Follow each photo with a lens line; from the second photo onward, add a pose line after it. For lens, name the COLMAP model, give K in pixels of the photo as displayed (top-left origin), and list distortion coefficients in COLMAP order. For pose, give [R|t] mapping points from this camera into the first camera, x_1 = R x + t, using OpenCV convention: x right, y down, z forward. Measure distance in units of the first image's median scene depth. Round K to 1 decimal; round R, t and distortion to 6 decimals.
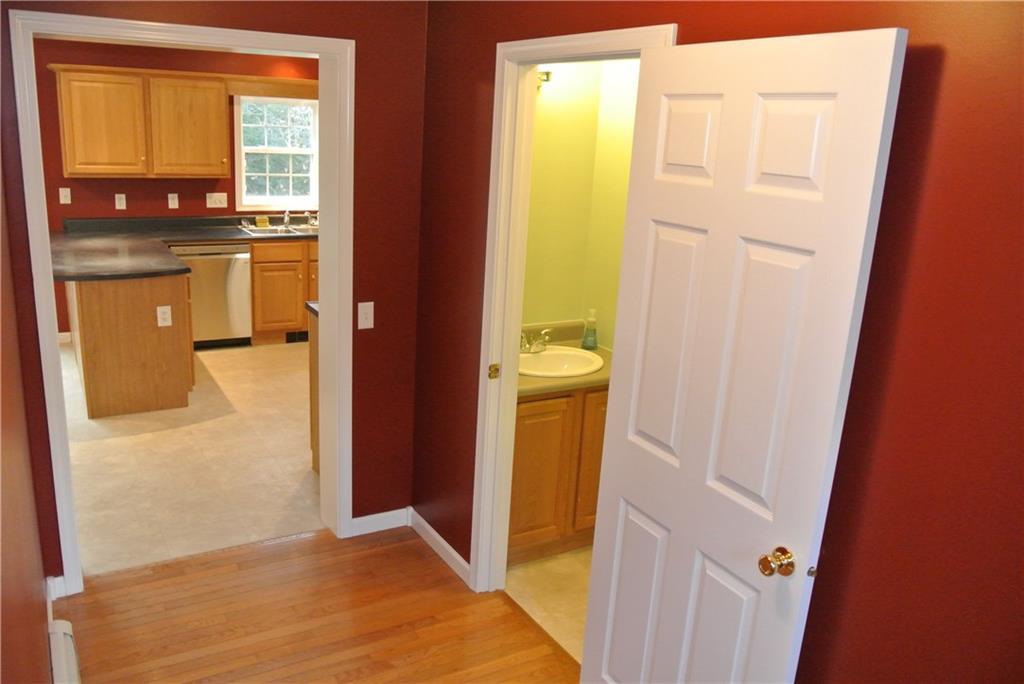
lens RADIAL K [[803.9, 0, 512.0], [0, 803.9, 342.0], [0, 0, 1]] dist [-0.063459, 0.011559]
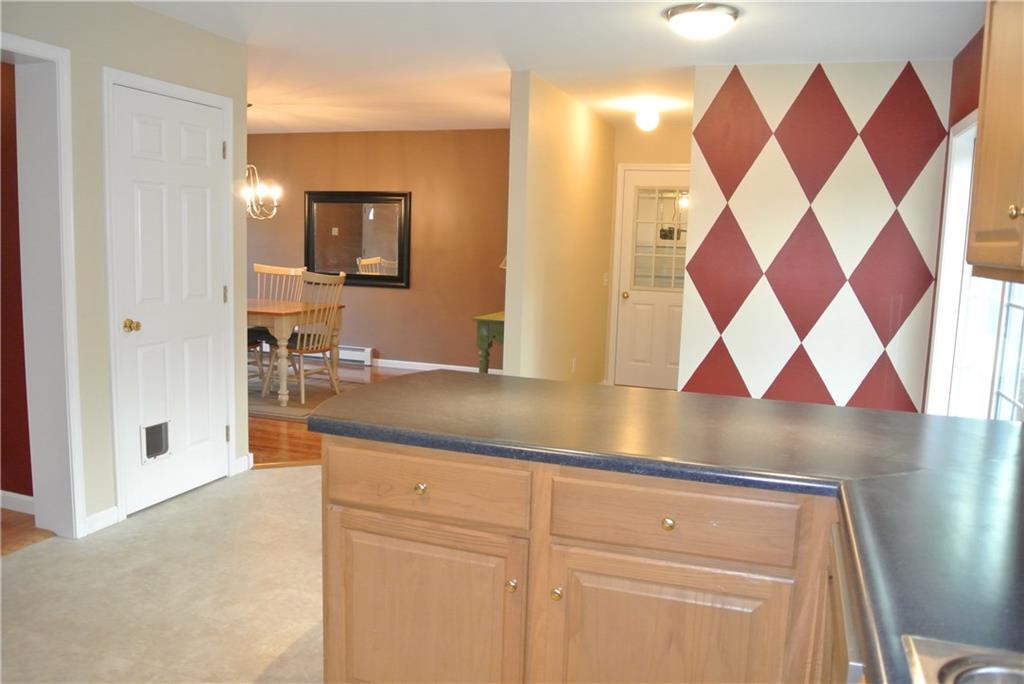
lens RADIAL K [[803.9, 0, 512.0], [0, 803.9, 342.0], [0, 0, 1]] dist [-0.063459, 0.011559]
pose [[-0.761565, 0.001419, -0.648087, -0.167387], [-0.239761, 0.928432, 0.283776, -0.225522], [0.602107, 0.371500, -0.706721, 1.094561]]
